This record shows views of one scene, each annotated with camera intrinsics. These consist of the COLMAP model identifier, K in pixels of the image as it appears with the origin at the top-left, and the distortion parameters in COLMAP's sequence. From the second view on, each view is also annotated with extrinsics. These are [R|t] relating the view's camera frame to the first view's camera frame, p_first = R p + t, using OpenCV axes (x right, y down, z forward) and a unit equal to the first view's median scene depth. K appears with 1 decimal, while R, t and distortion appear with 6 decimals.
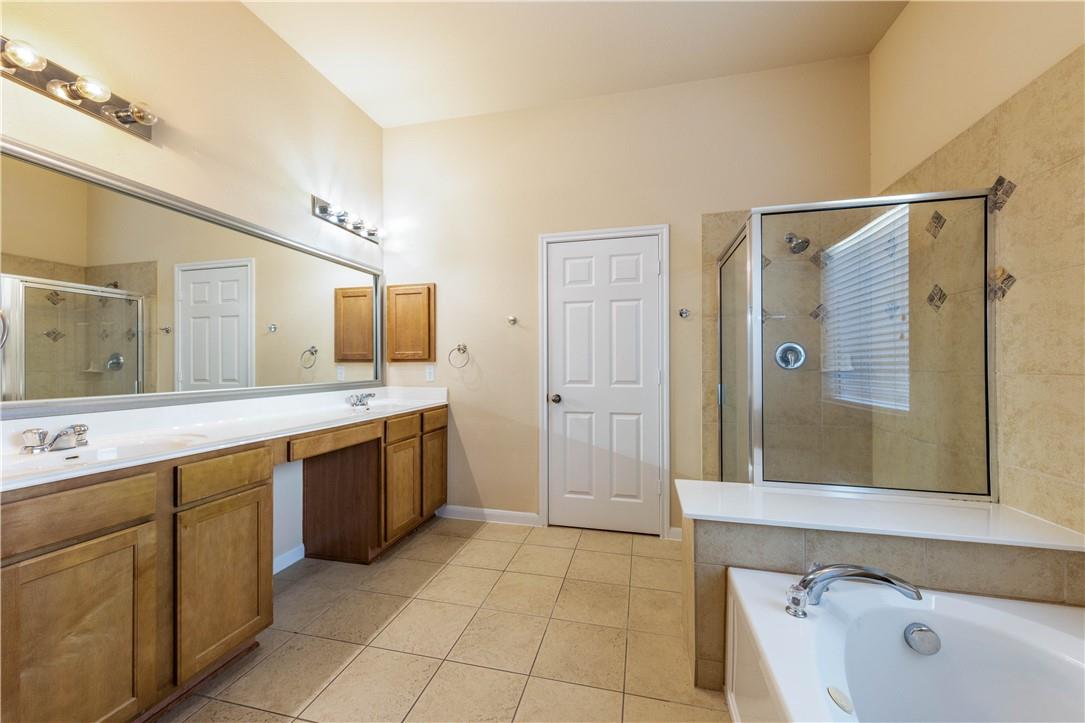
lens RADIAL K [[395.8, 0, 543.9], [0, 395.8, 365.0], [0, 0, 1]] dist [0.007500, -0.001754]
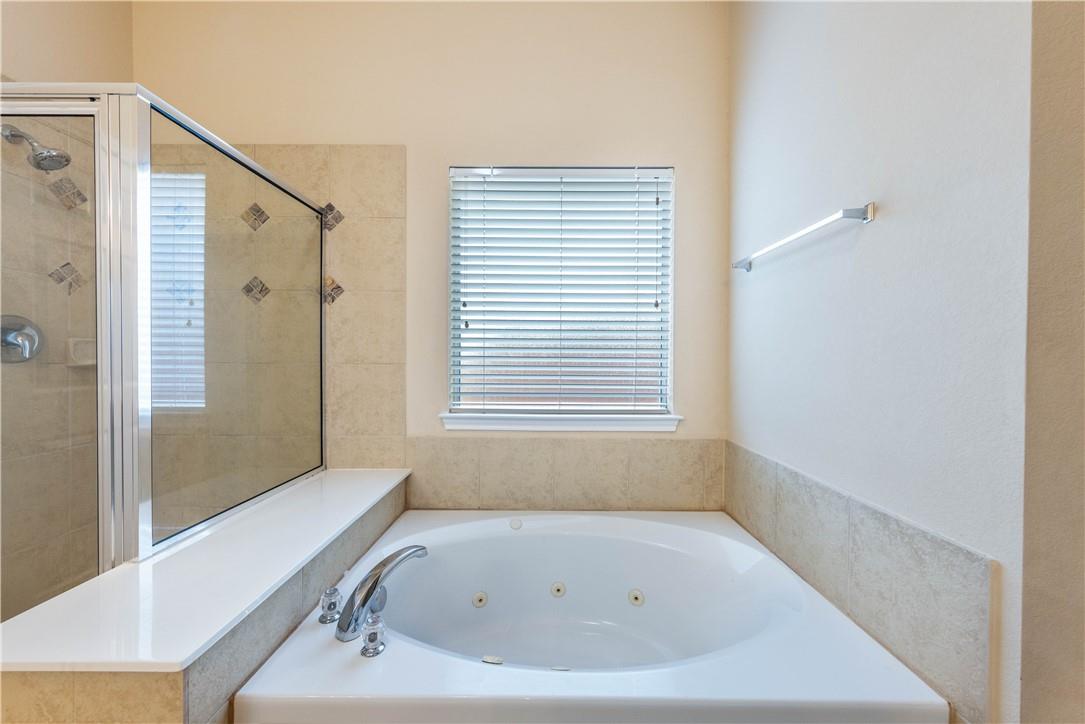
lens RADIAL K [[395.8, 0, 546.3], [0, 395.8, 359.6], [0, 0, 1]] dist [0.007500, -0.001754]
pose [[-0.231012, -0.006522, 0.972929, -0.200656], [-0.004385, 0.999974, 0.005662, -0.001340], [-0.972941, -0.002959, -0.231035, 0.627466]]
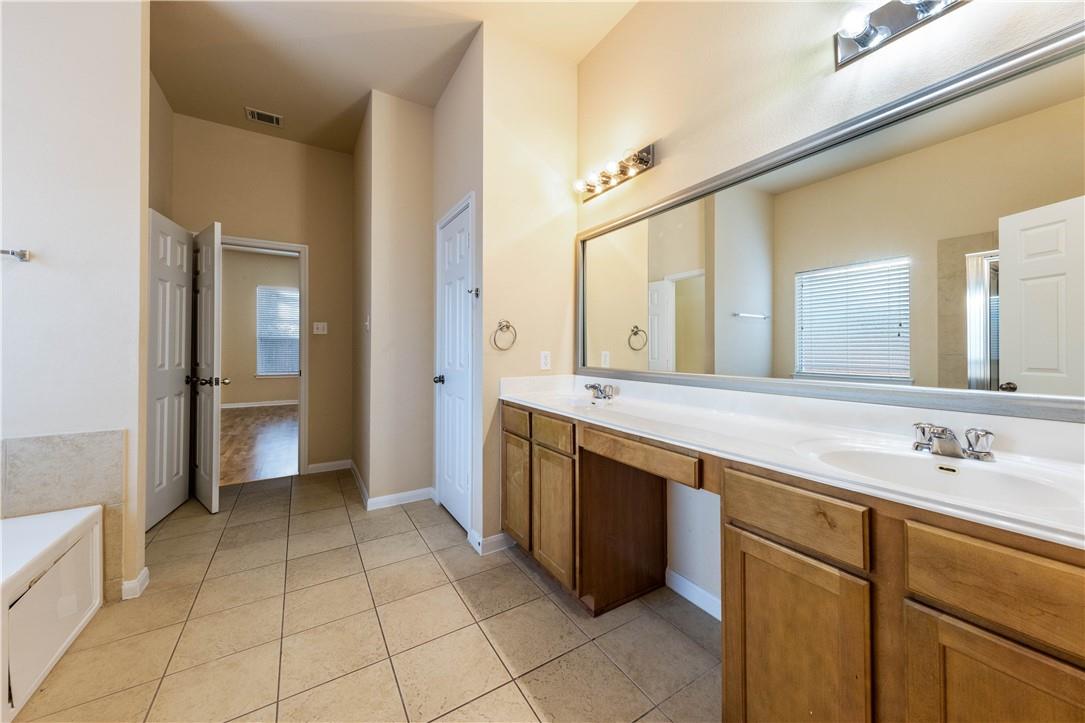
lens RADIAL K [[395.8, 0, 544.3], [0, 395.8, 344.1], [0, 0, 1]] dist [0.007500, -0.001754]
pose [[-0.700800, -0.006349, -0.713329, 0.118949], [0.001698, 0.999943, -0.010569, 0.005676], [0.713356, -0.008618, -0.700749, 1.712260]]
